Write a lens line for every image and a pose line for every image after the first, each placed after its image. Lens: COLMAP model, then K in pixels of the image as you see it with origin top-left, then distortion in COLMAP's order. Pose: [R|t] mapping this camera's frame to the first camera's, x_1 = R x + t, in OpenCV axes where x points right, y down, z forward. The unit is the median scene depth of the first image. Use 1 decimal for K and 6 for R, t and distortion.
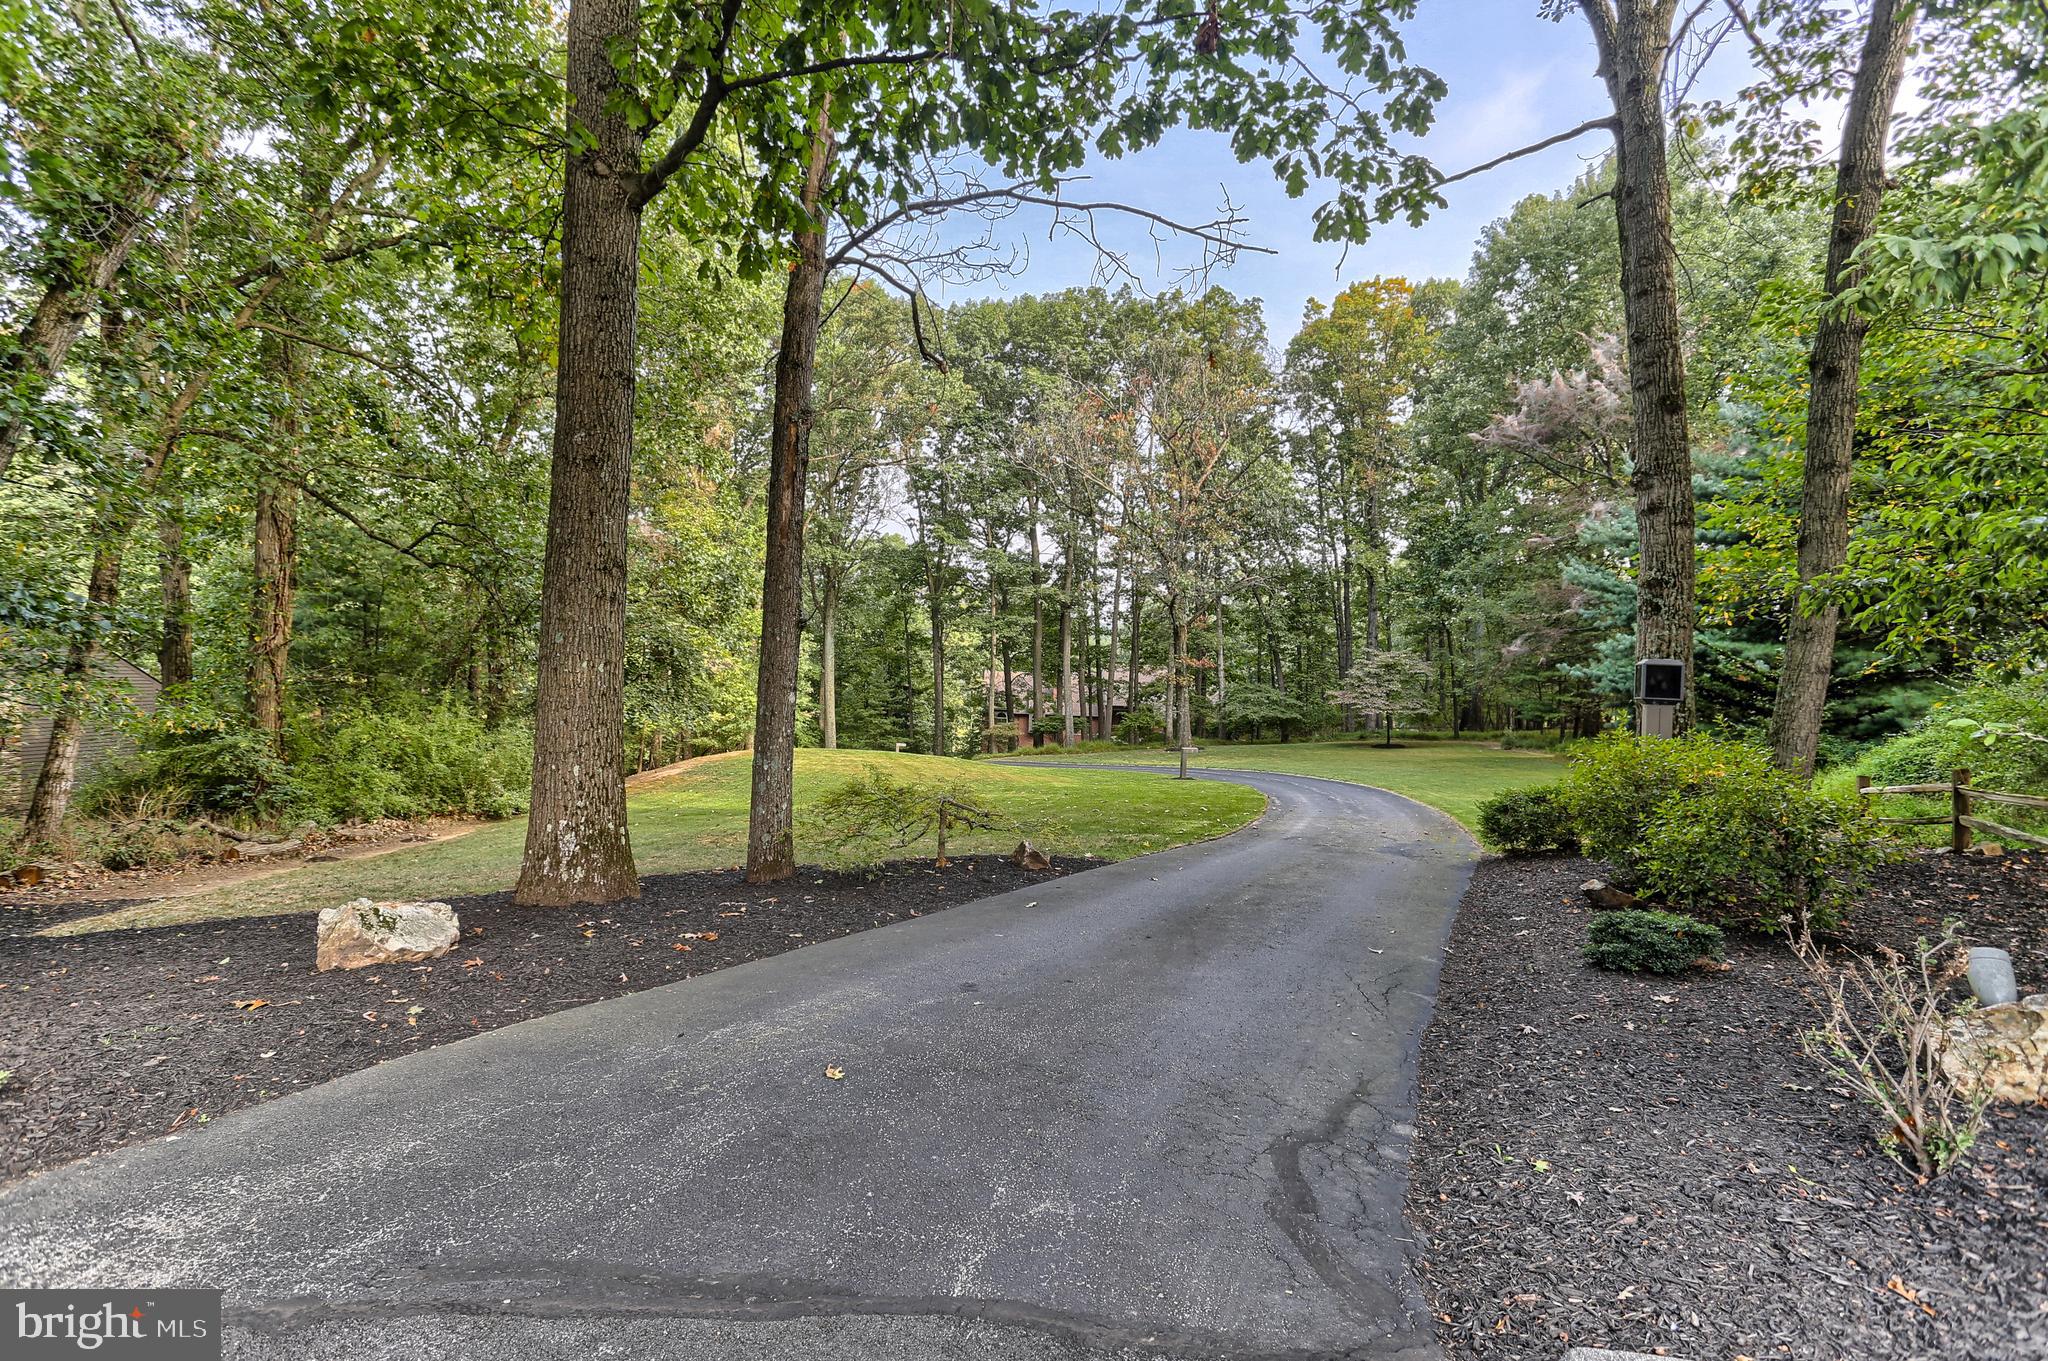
lens RADIAL K [[1041.9, 0, 1052.3], [0, 1041.9, 678.6], [0, 0, 1]] dist [-0.071650, 0.037469]
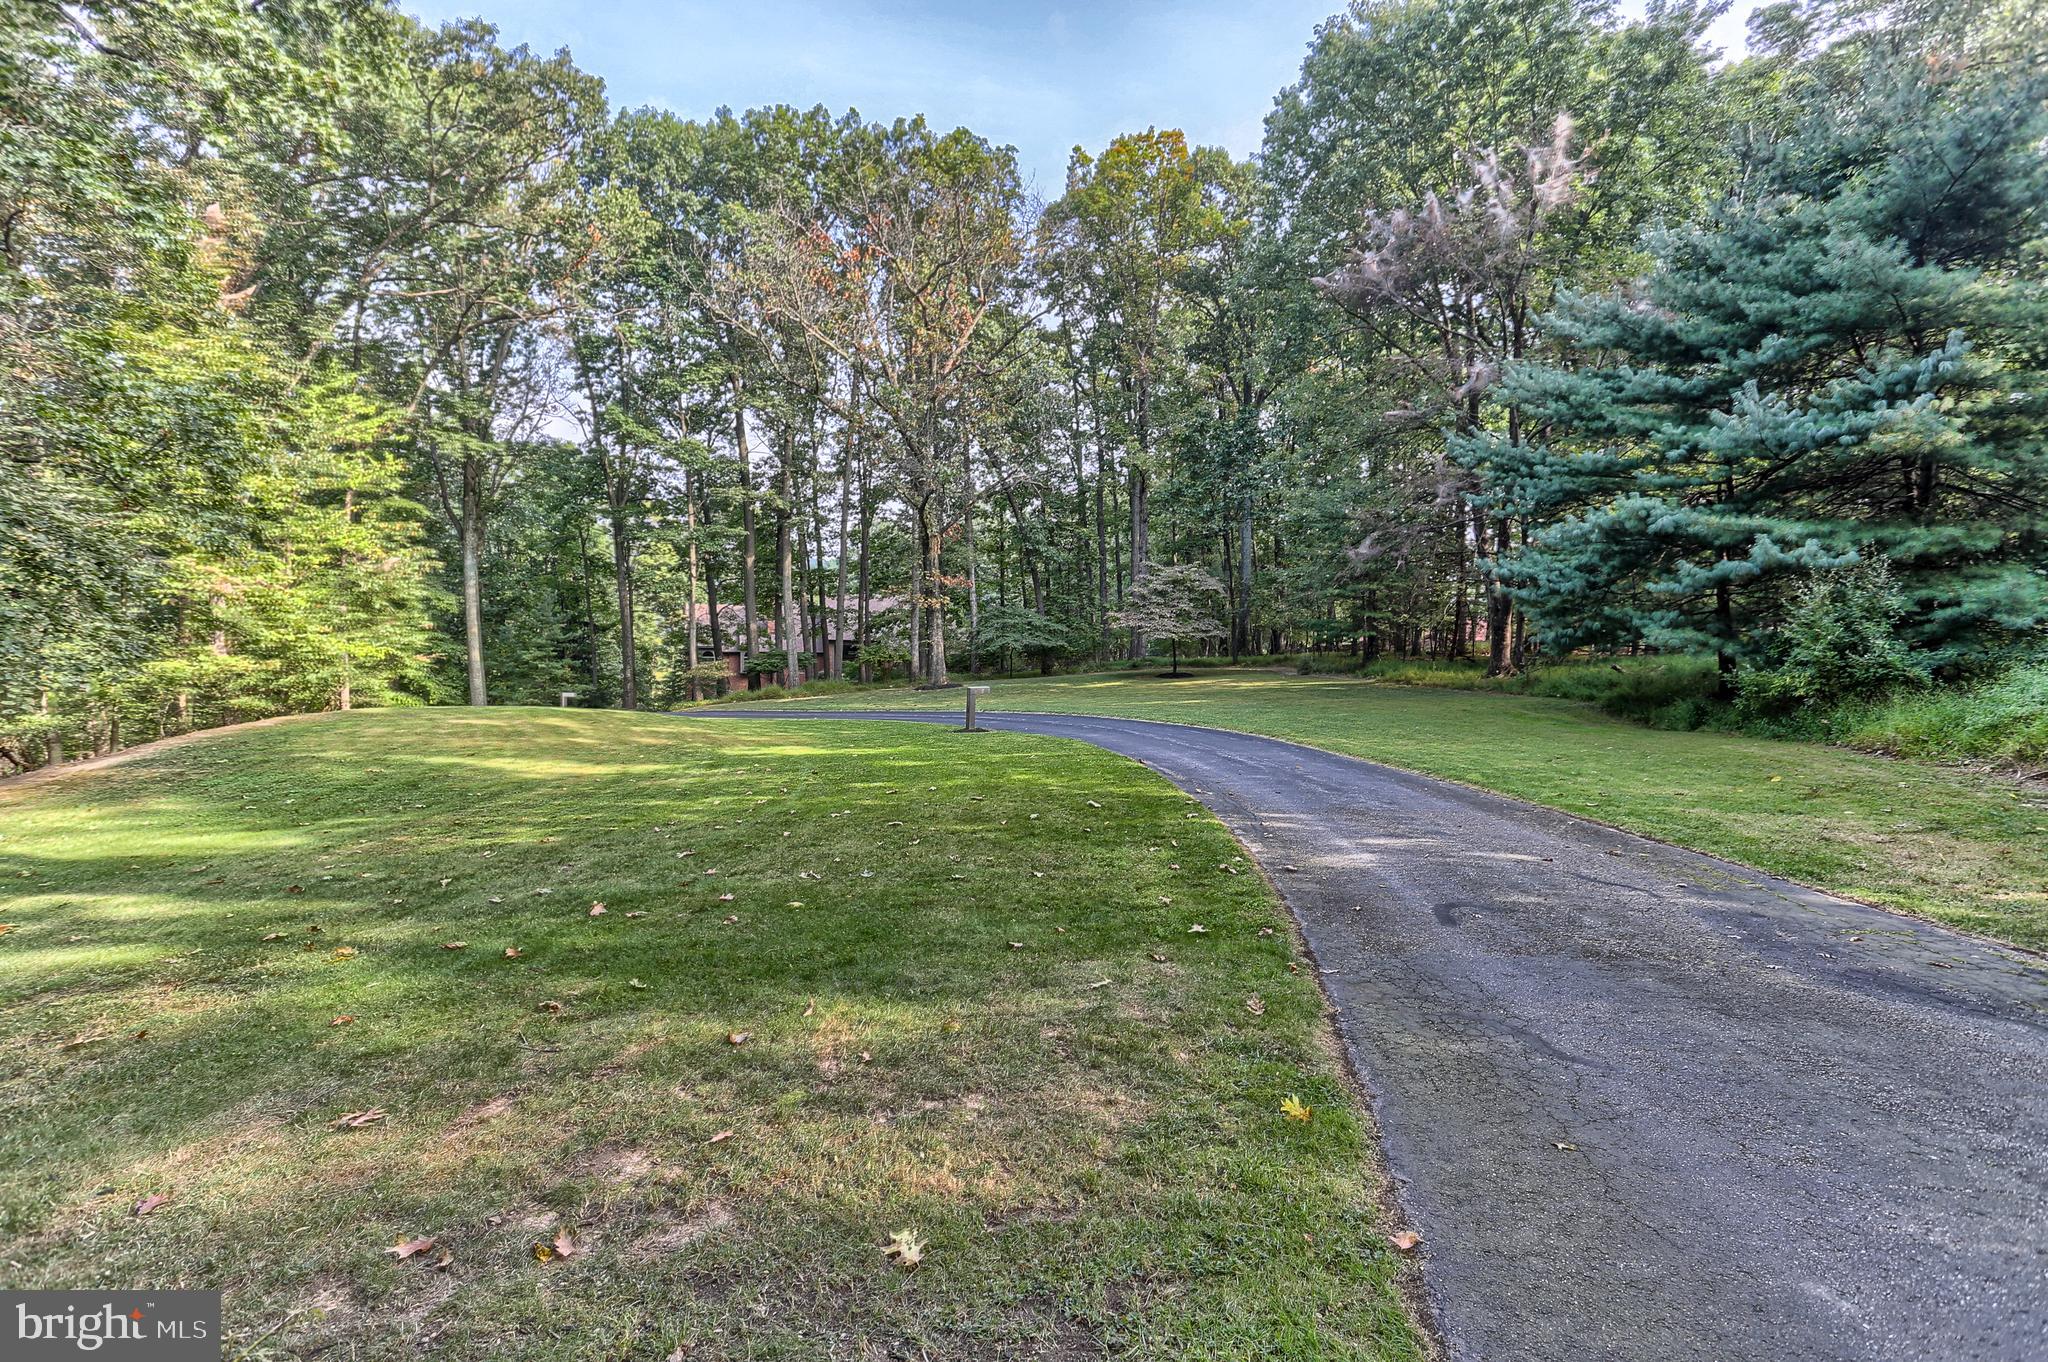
lens RADIAL K [[1034.0, 0, 1052.3], [0, 1034.0, 670.8], [0, 0, 1]] dist [-0.056768, 0.035177]
pose [[0.962416, -0.032592, 0.269616, -0.005390], [0.017813, 0.998211, 0.057082, 0.007586], [-0.270994, -0.050134, 0.961275, 0.140883]]
